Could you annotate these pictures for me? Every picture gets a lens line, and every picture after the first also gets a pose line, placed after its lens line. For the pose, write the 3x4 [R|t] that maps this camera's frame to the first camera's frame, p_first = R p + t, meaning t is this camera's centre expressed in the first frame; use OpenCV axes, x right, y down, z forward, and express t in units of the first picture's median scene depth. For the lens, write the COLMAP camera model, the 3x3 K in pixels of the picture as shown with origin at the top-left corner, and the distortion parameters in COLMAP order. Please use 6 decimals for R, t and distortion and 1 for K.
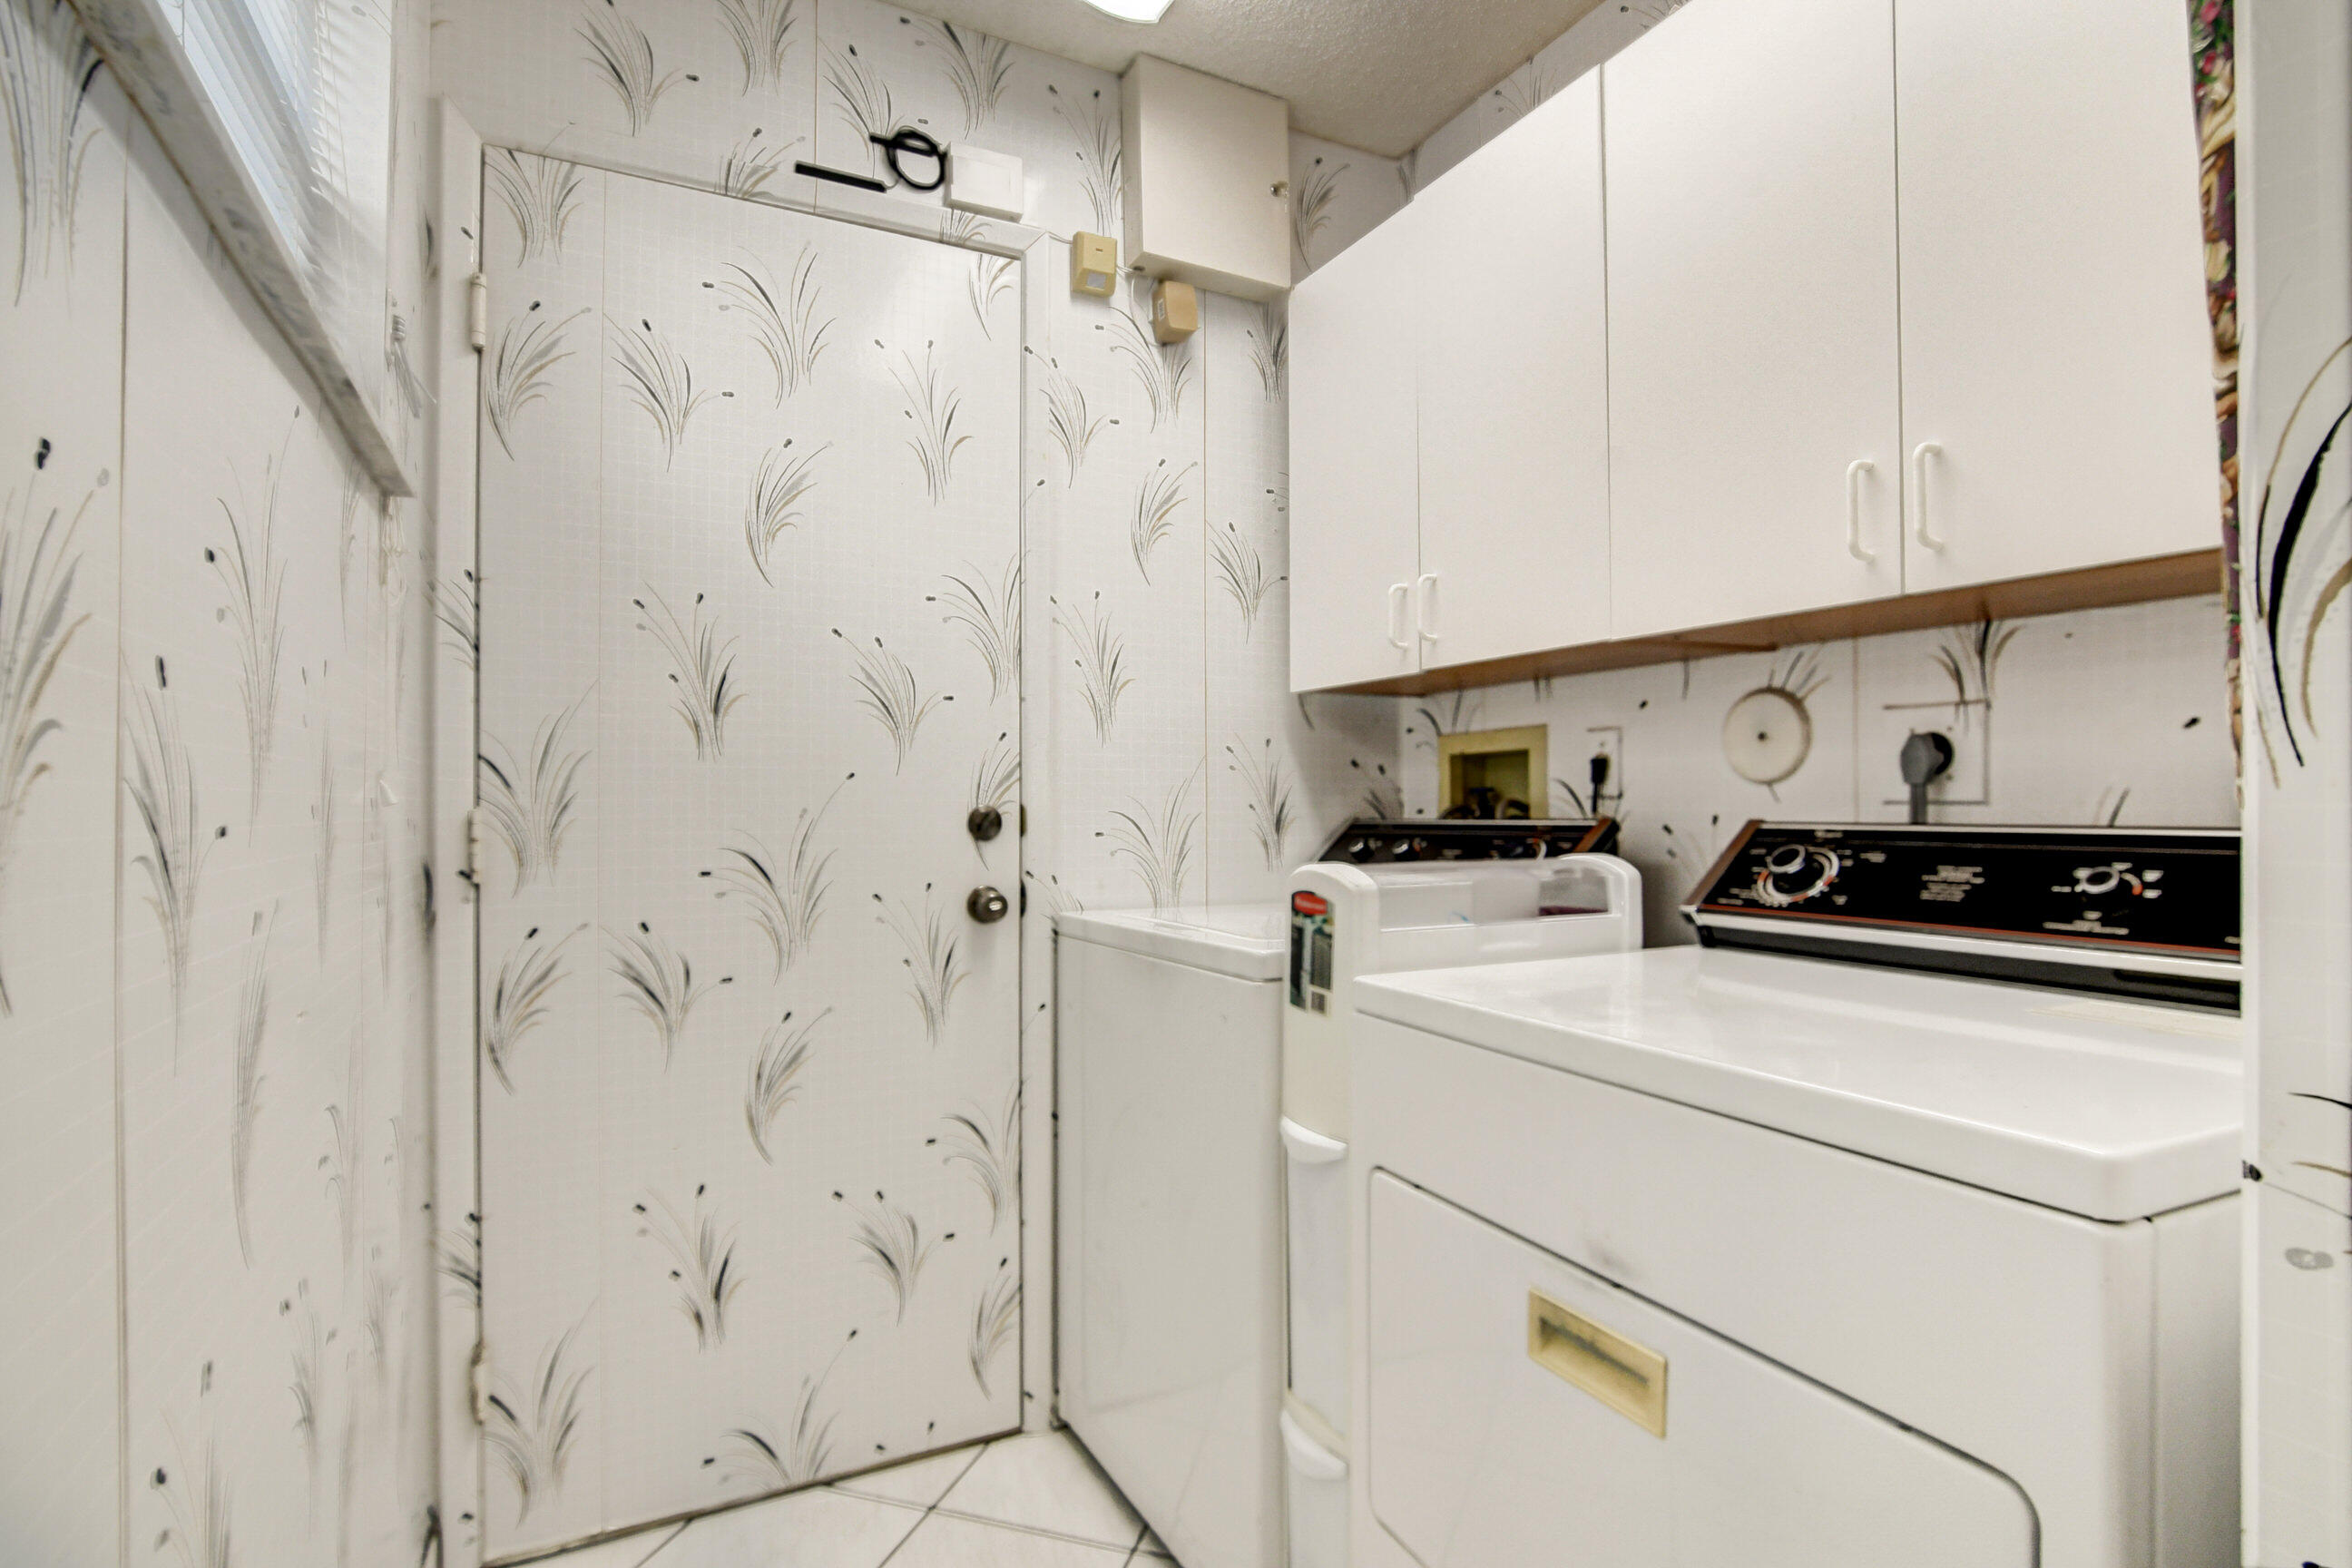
lens RADIAL K [[1142.4, 0, 1173.3], [0, 1142.4, 793.1], [0, 0, 1]] dist [-0.031242, 0.009823]
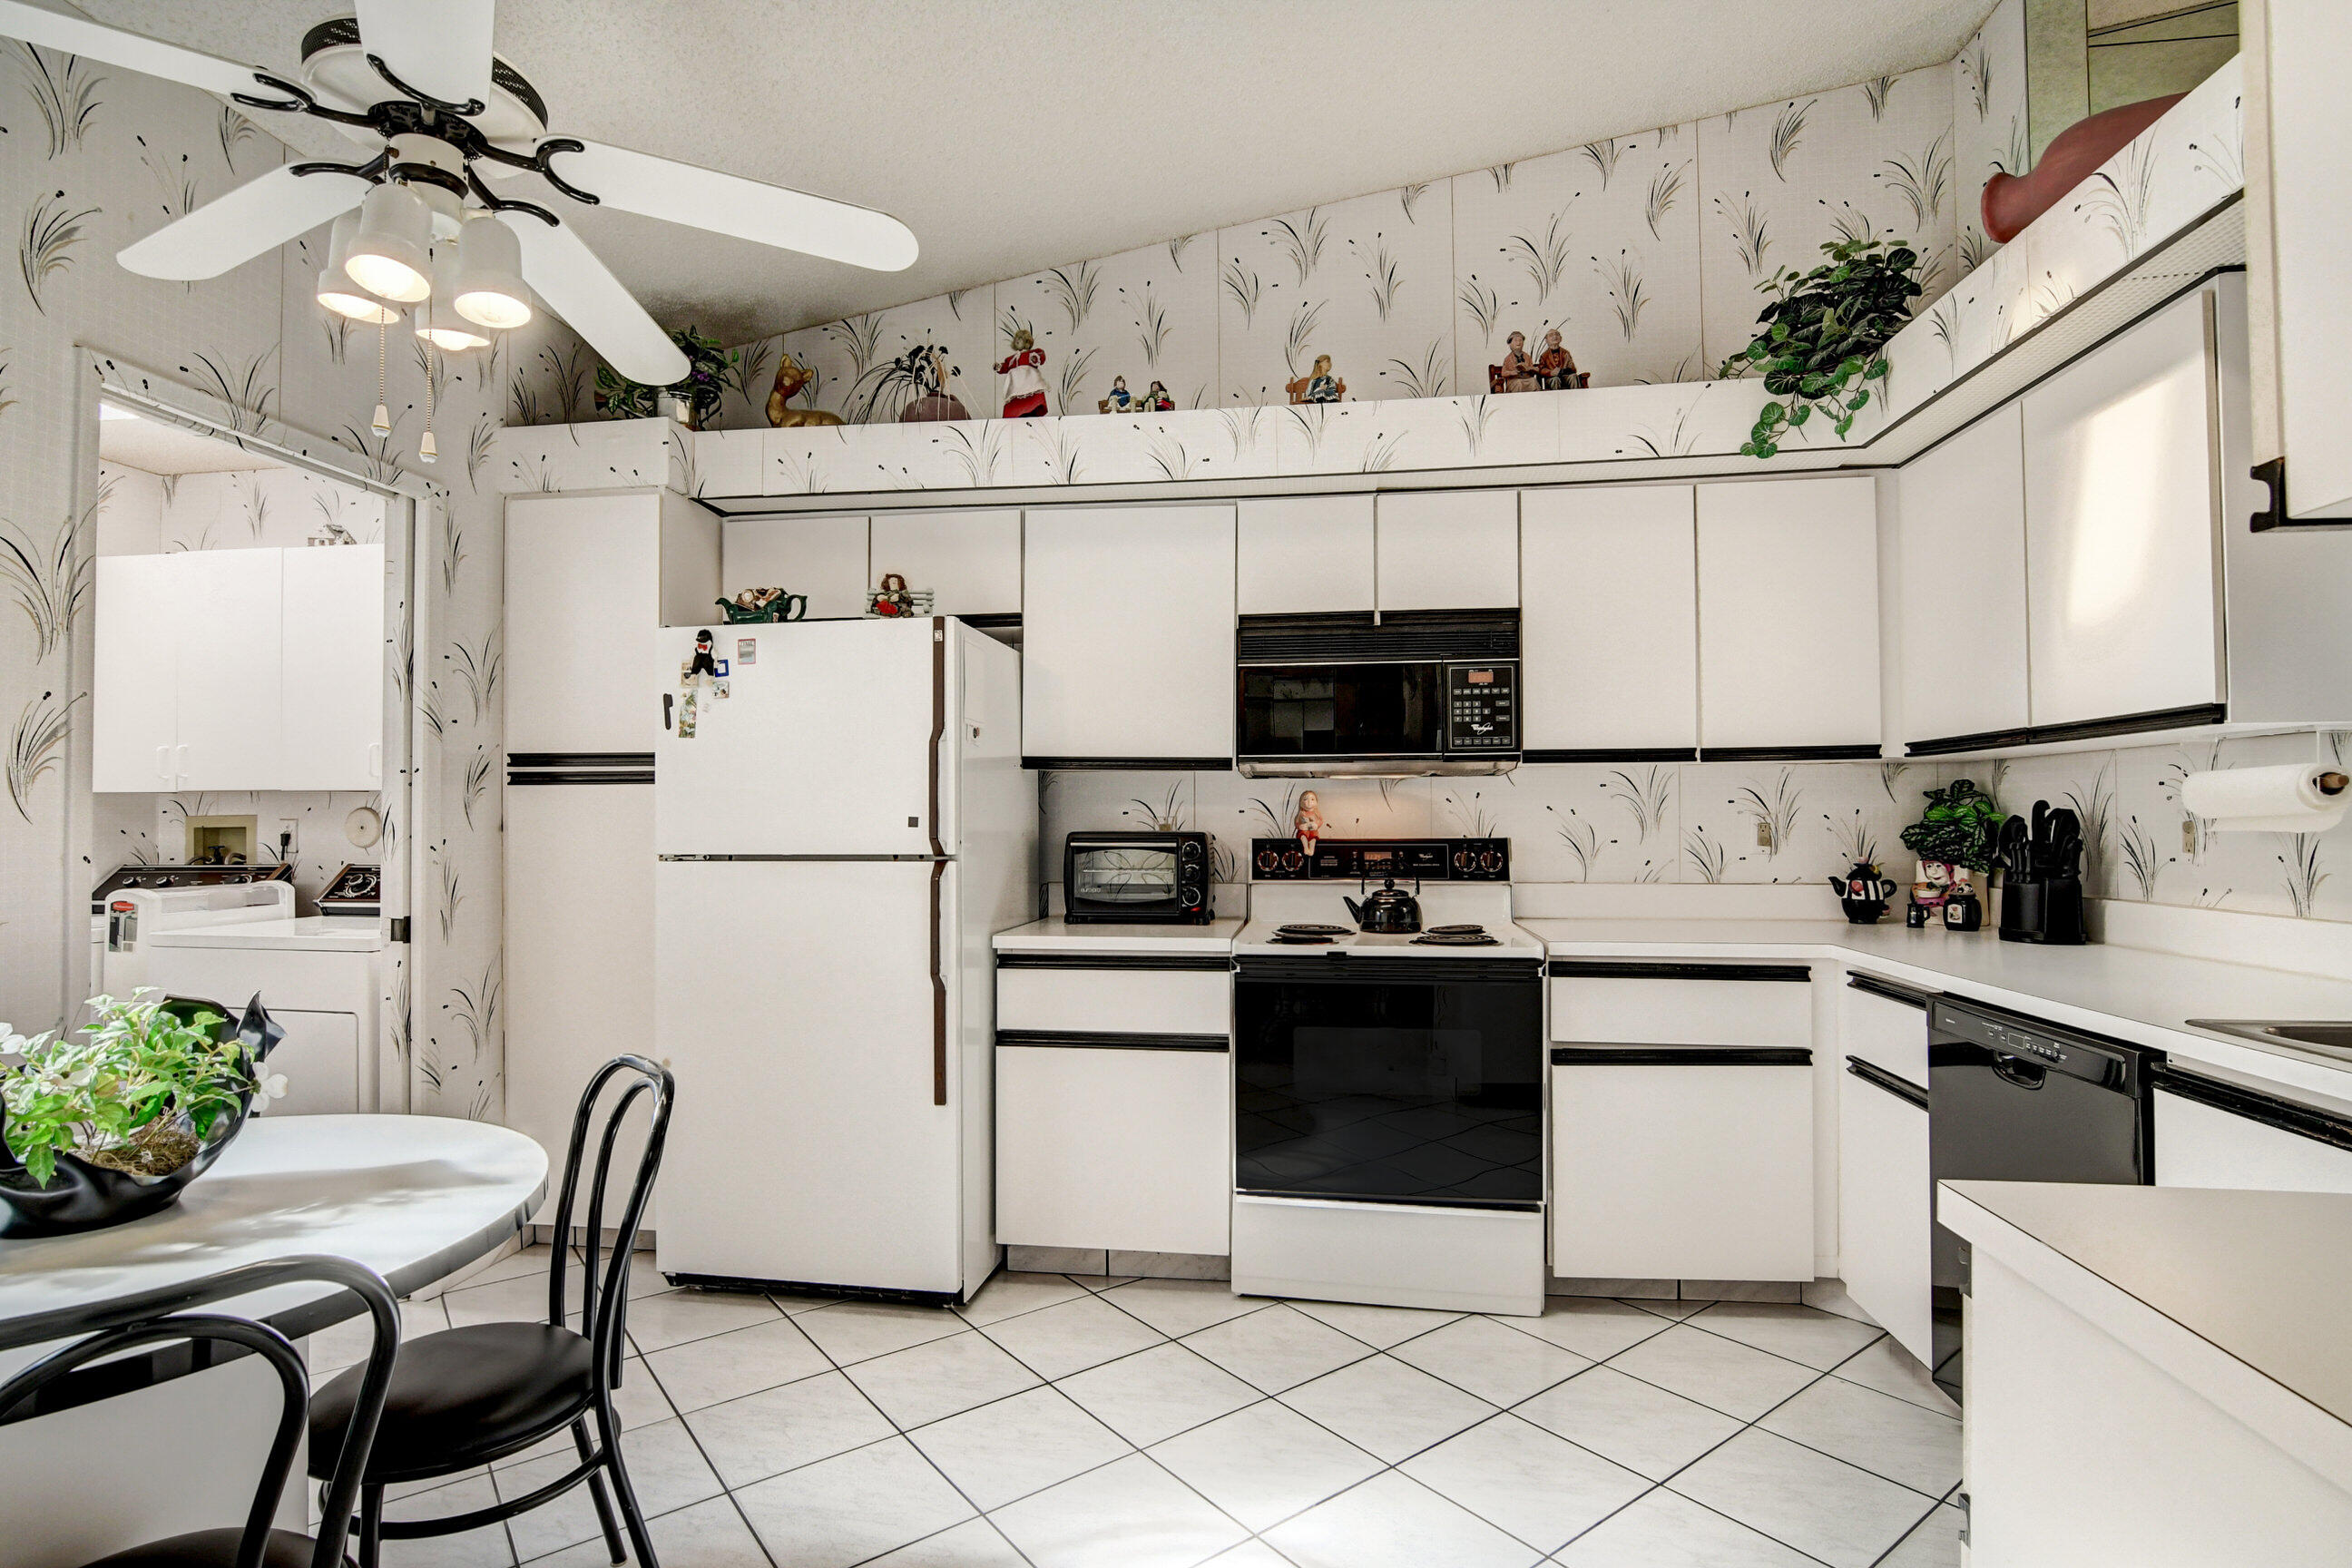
lens RADIAL K [[1142.4, 0, 1180.6], [0, 1142.4, 791.9], [0, 0, 1]] dist [-0.031242, 0.009823]
pose [[0.565558, 0.018538, 0.824500, -0.427601], [-0.007332, 0.999821, -0.017451, -0.089368], [-0.824676, 0.003824, 0.565592, -1.629184]]
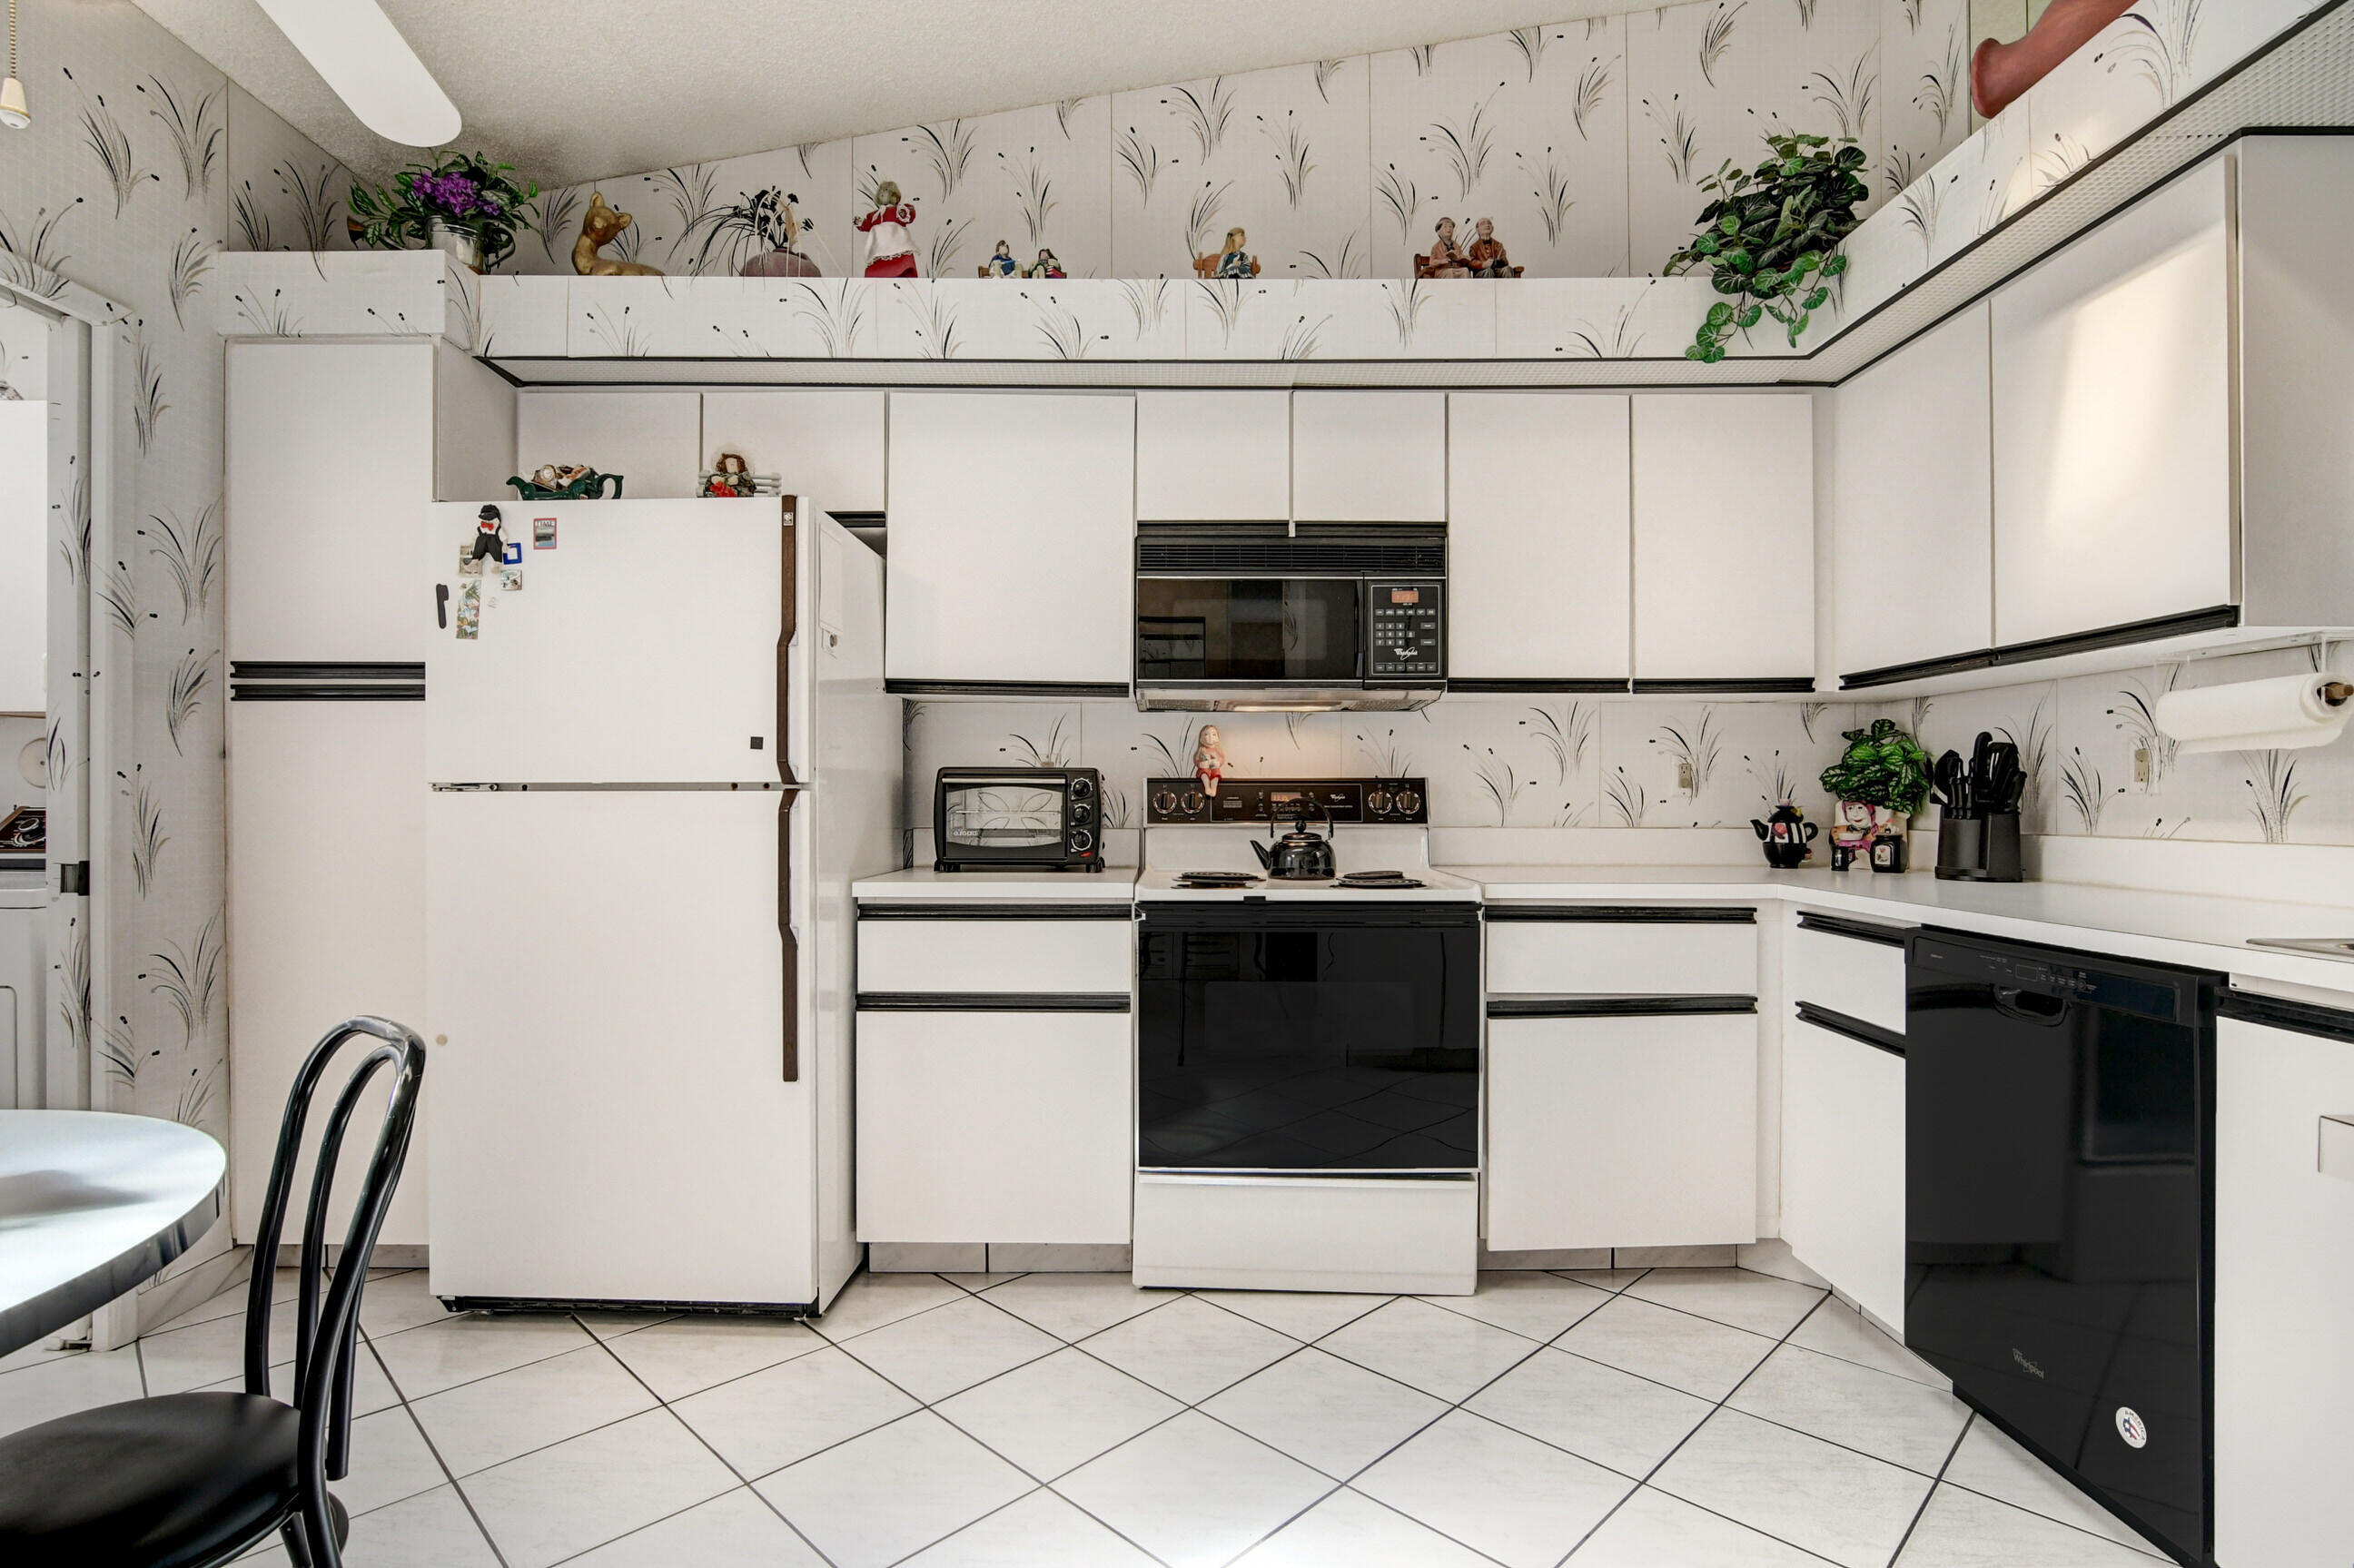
lens RADIAL K [[1143.2, 0, 1175.4], [0, 1143.2, 794.1], [0, 0, 1]] dist [-0.031242, 0.009823]
pose [[0.451121, 0.004985, 0.892449, -0.229306], [-0.011688, 0.999932, 0.000323, 0.007098], [-0.892386, -0.010577, 0.451148, -1.381839]]
